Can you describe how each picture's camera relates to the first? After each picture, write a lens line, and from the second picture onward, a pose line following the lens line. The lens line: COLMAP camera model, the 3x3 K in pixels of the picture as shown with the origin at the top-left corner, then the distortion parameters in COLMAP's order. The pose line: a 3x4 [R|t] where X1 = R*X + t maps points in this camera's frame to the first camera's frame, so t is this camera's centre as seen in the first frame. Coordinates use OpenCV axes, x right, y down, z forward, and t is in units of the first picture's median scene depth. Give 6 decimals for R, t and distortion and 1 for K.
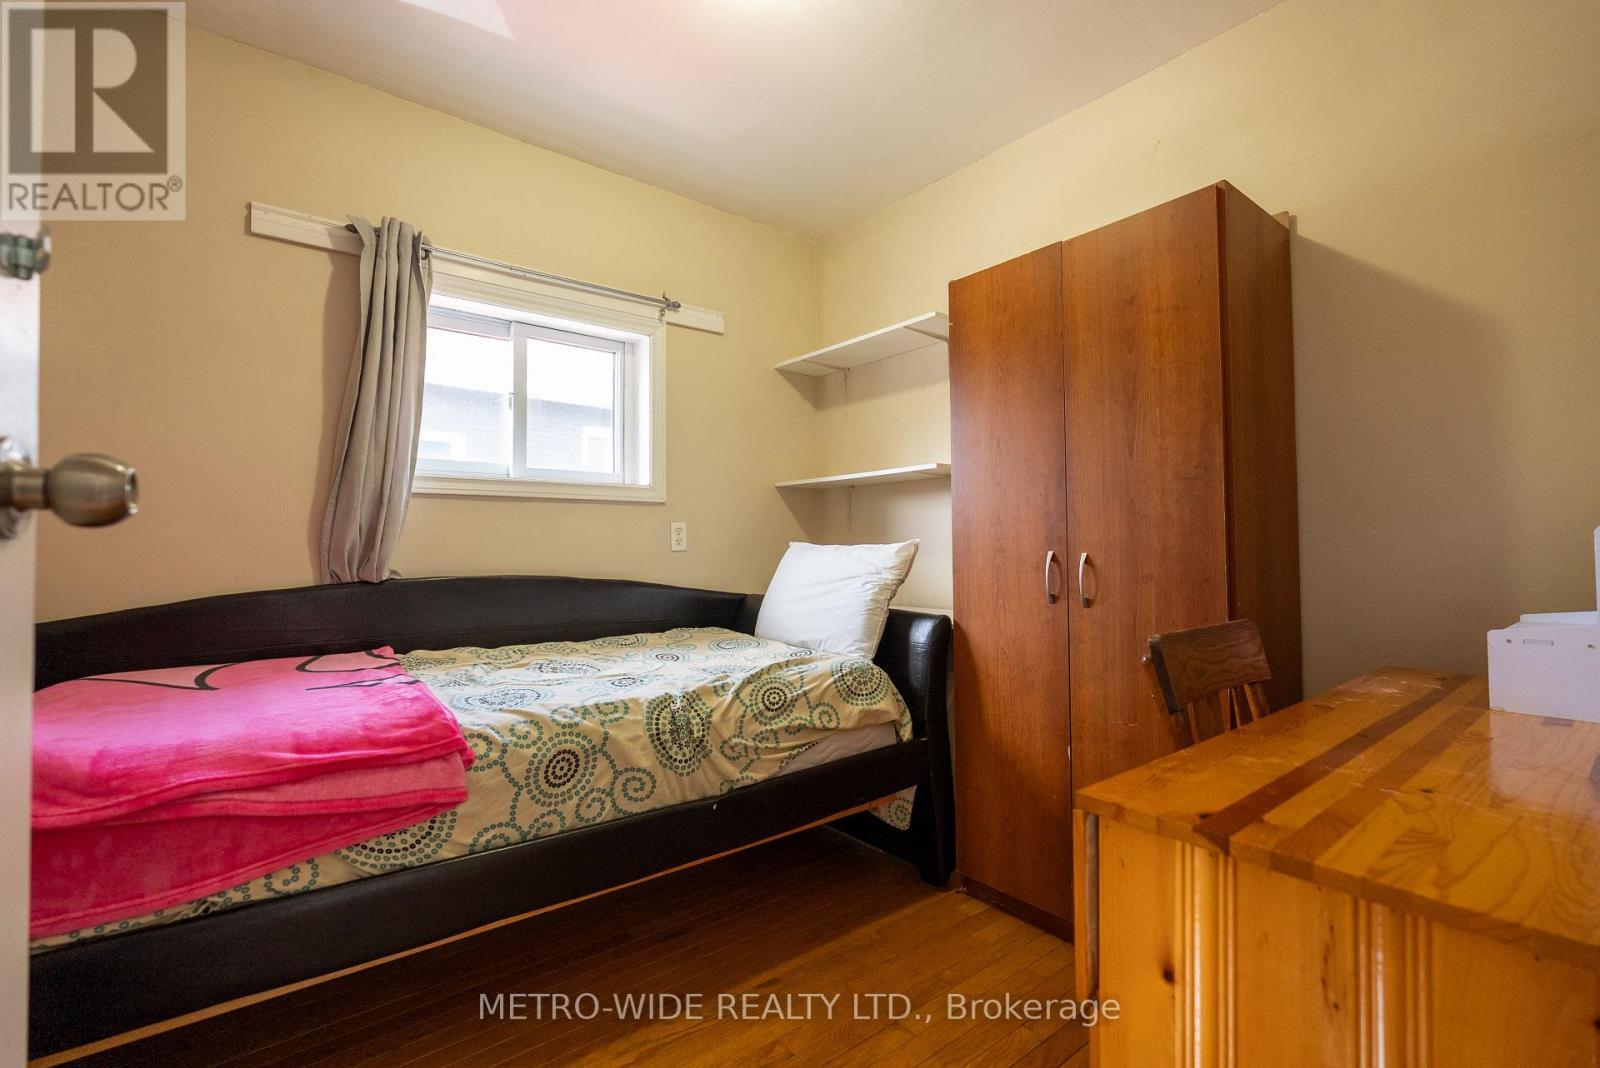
lens RADIAL K [[710.4, 0, 801.1], [0, 710.4, 535.6], [0, 0, 1]] dist [-0.009855, 0.000833]
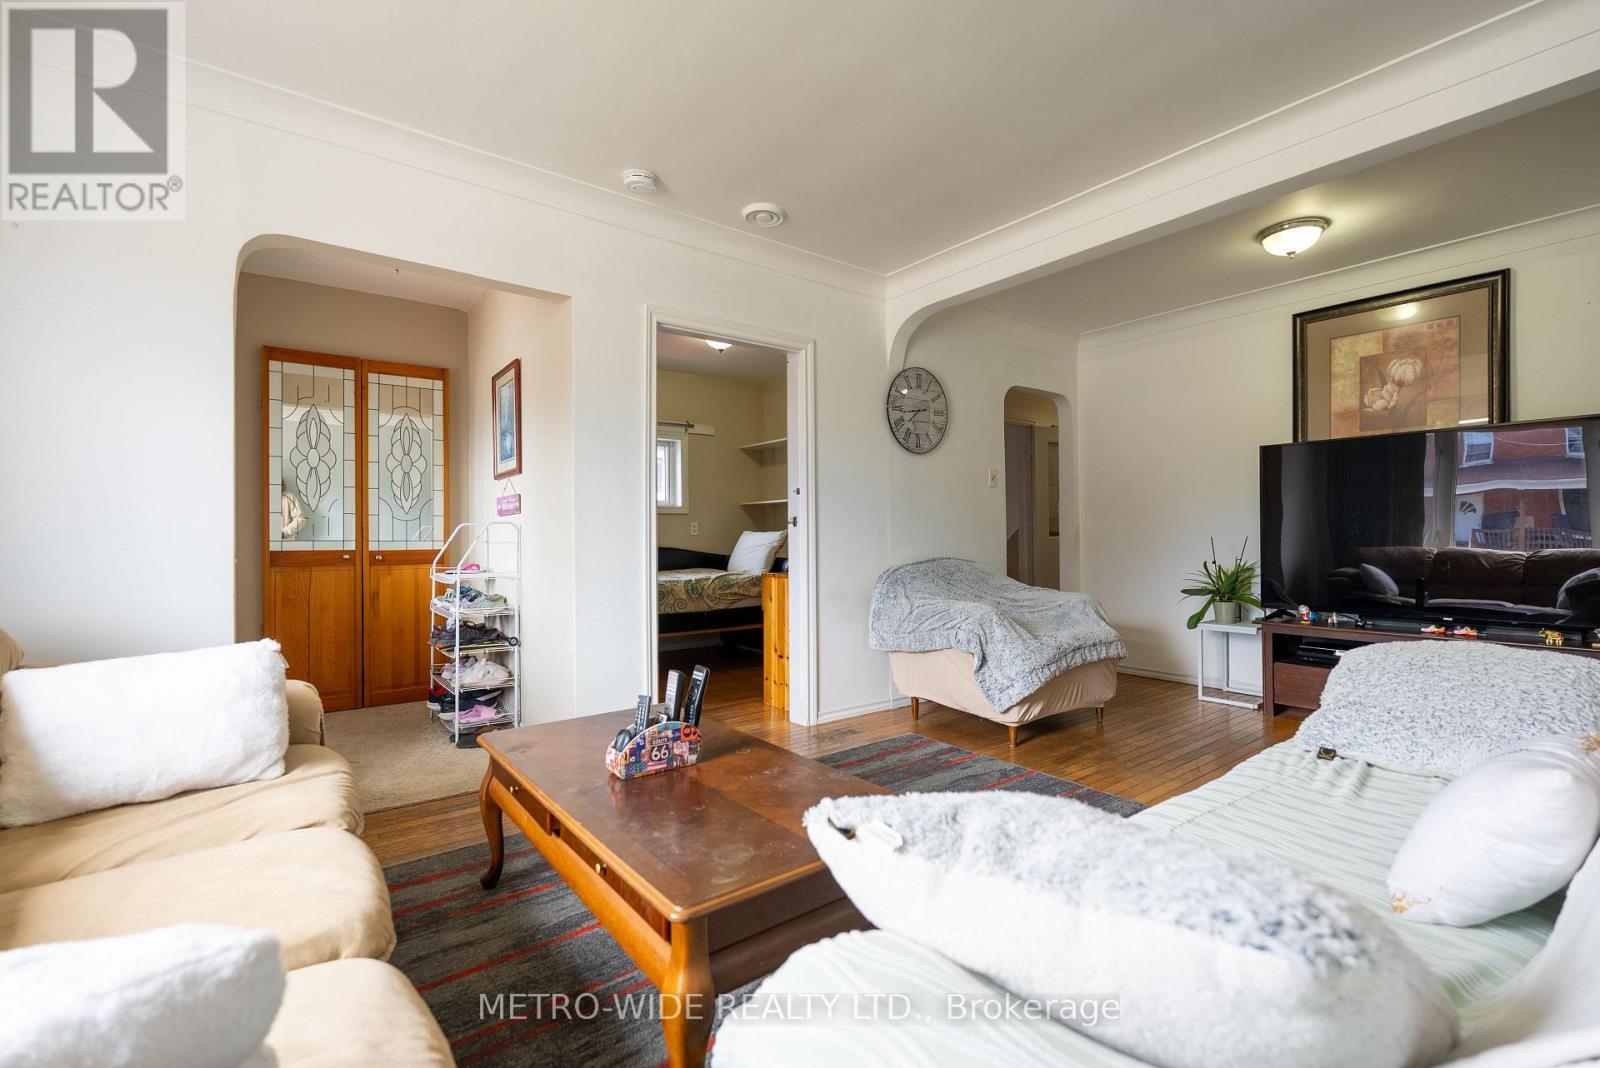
lens RADIAL K [[710.4, 0, 799.7], [0, 710.4, 535.6], [0, 0, 1]] dist [-0.009855, 0.000833]
pose [[0.999698, -0.001972, -0.024505, 0.273677], [0.002289, 0.999914, 0.012912, -0.005540], [0.024477, -0.012964, 0.999616, -1.562449]]
